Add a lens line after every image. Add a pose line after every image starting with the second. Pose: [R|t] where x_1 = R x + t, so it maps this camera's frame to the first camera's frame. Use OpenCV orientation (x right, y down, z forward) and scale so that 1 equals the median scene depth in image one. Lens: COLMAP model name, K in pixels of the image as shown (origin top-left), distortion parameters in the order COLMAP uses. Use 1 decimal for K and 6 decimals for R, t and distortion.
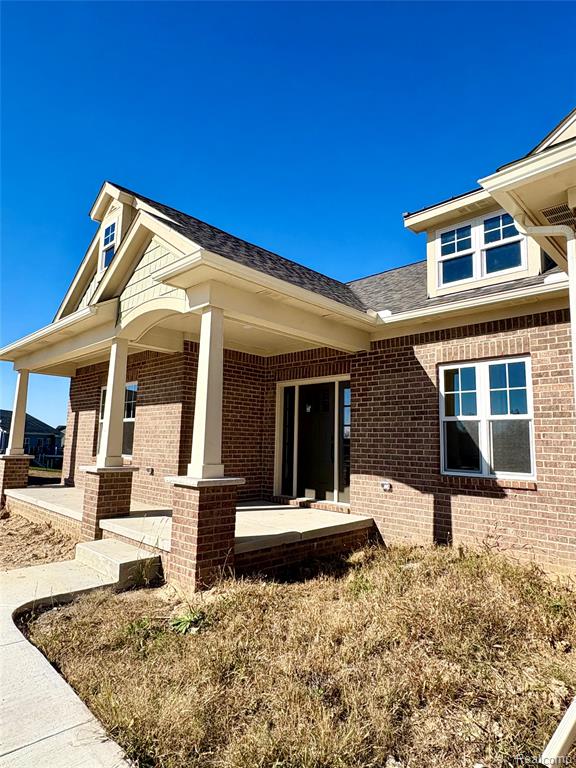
lens RADIAL K [[449.9, 0, 288.2], [0, 449.9, 384.6], [0, 0, 1]] dist [-0.009850, 0.005111]
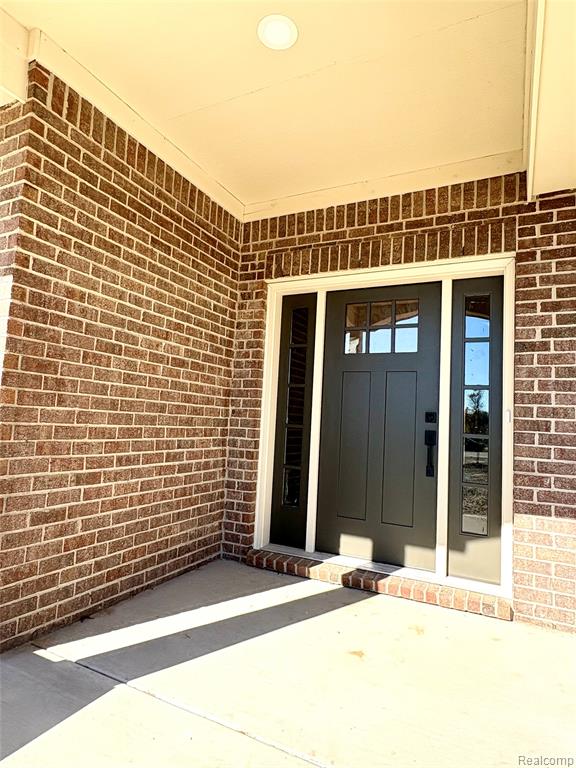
lens RADIAL K [[449.9, 0, 290.5], [0, 449.9, 383.7], [0, 0, 1]] dist [-0.009850, 0.005111]
pose [[0.948899, 0.051892, 0.311283, -0.141488], [-0.068750, 0.996689, 0.043421, 0.075603], [-0.307999, -0.062603, 0.949325, 0.615782]]
